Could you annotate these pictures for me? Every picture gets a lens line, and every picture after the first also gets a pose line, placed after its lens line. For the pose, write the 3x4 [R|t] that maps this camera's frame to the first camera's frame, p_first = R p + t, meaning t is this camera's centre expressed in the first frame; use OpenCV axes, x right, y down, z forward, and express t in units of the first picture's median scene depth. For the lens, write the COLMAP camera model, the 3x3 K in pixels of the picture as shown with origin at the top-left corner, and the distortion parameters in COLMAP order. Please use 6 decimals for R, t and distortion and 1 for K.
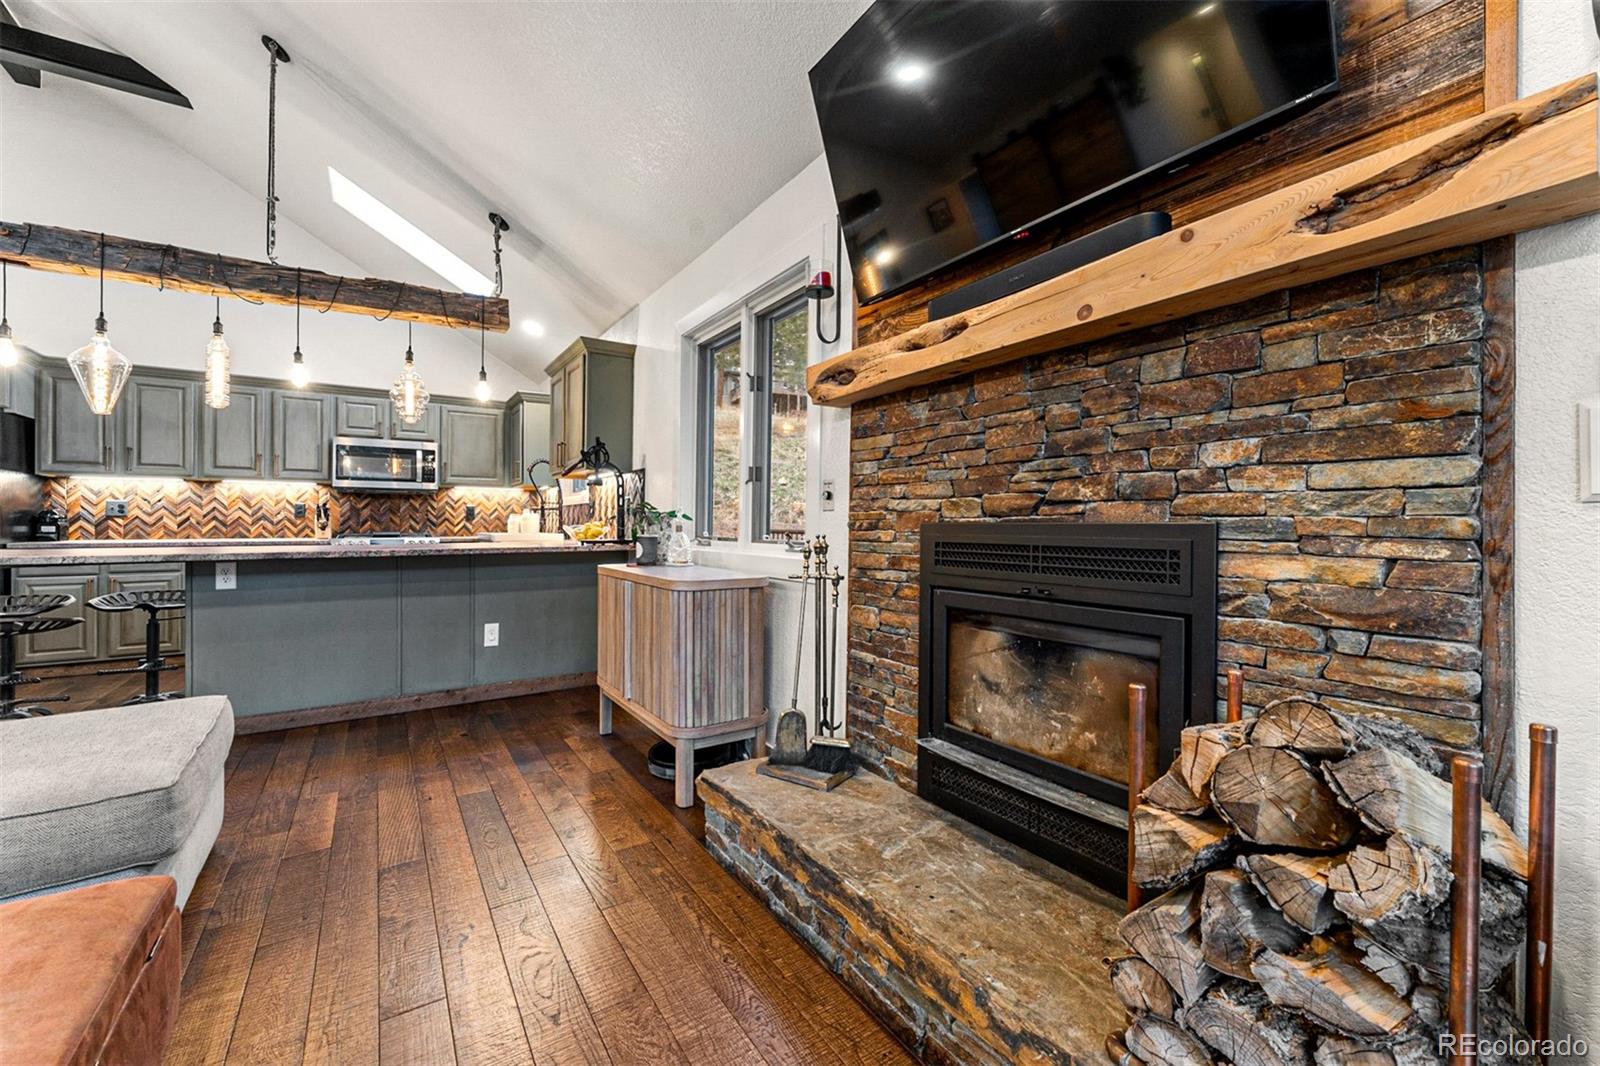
lens RADIAL K [[635.9, 0, 798.4], [0, 635.9, 521.9], [0, 0, 1]] dist [-0.000287, 0.000223]
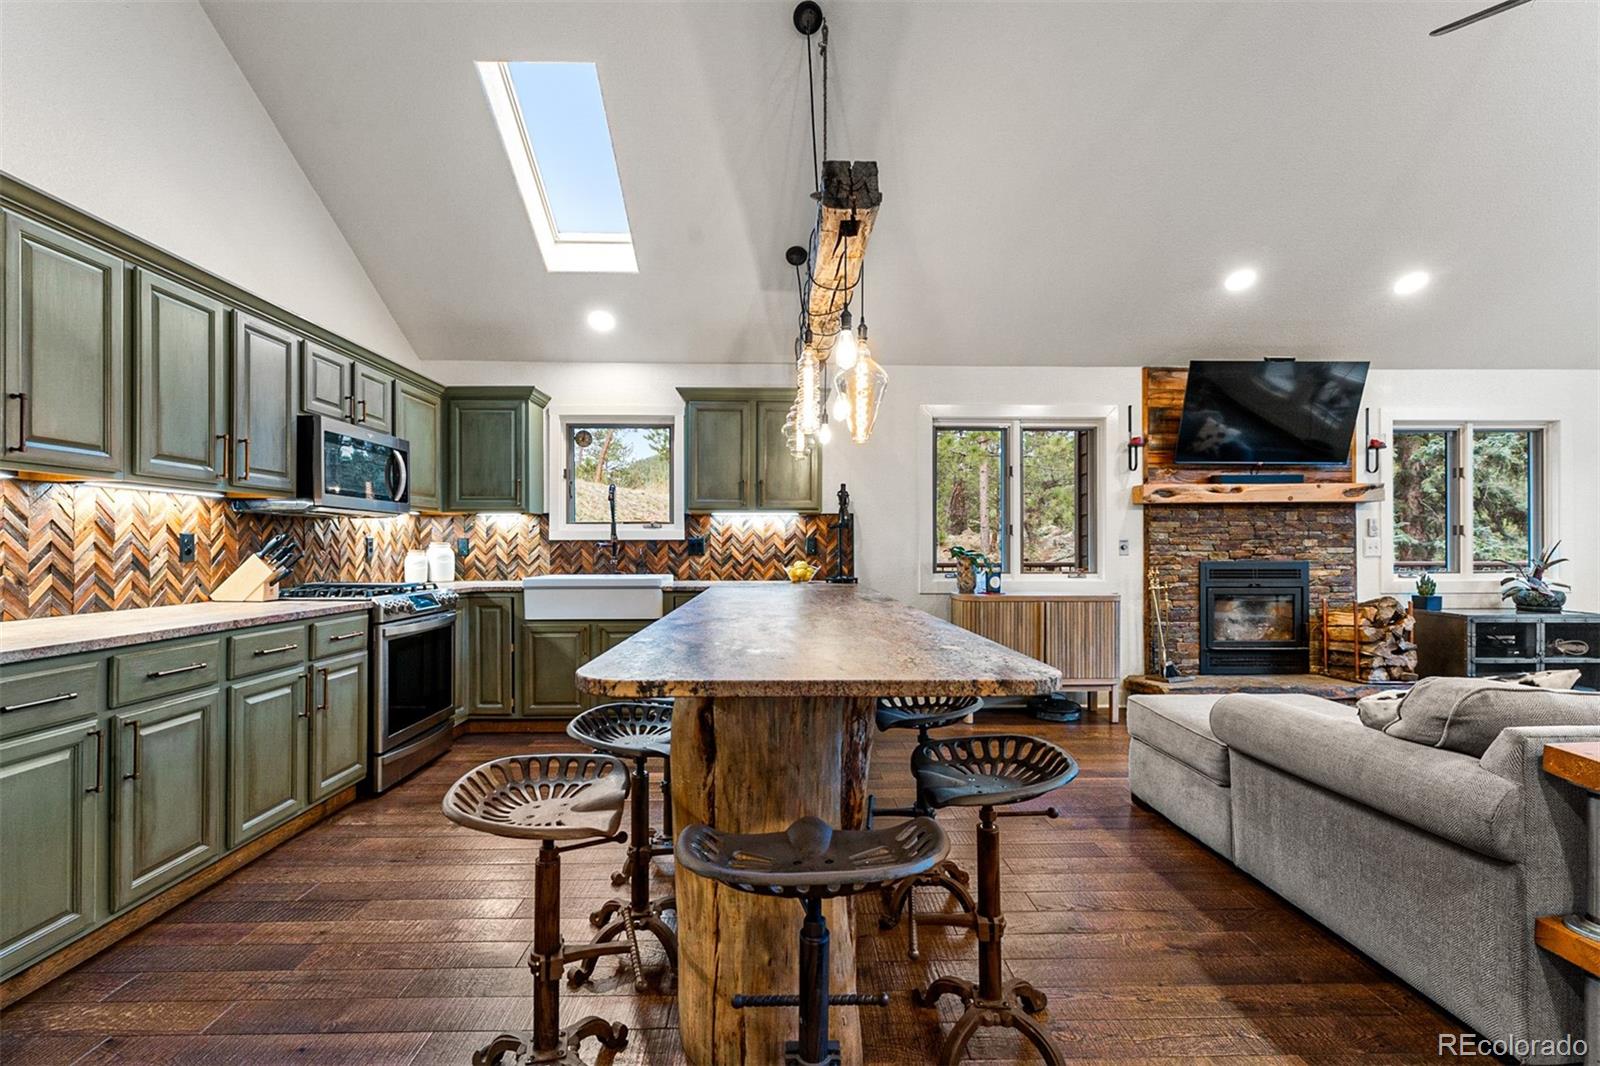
lens RADIAL K [[711.5, 0, 787.6], [0, 711.5, 542.8], [0, 0, 1]] dist [0.003208, -0.000247]
pose [[0.529004, 0.000713, 0.848619, -2.560234], [-0.002486, 0.999997, 0.000709, -0.058765], [-0.848616, -0.002485, 0.529004, 0.785379]]
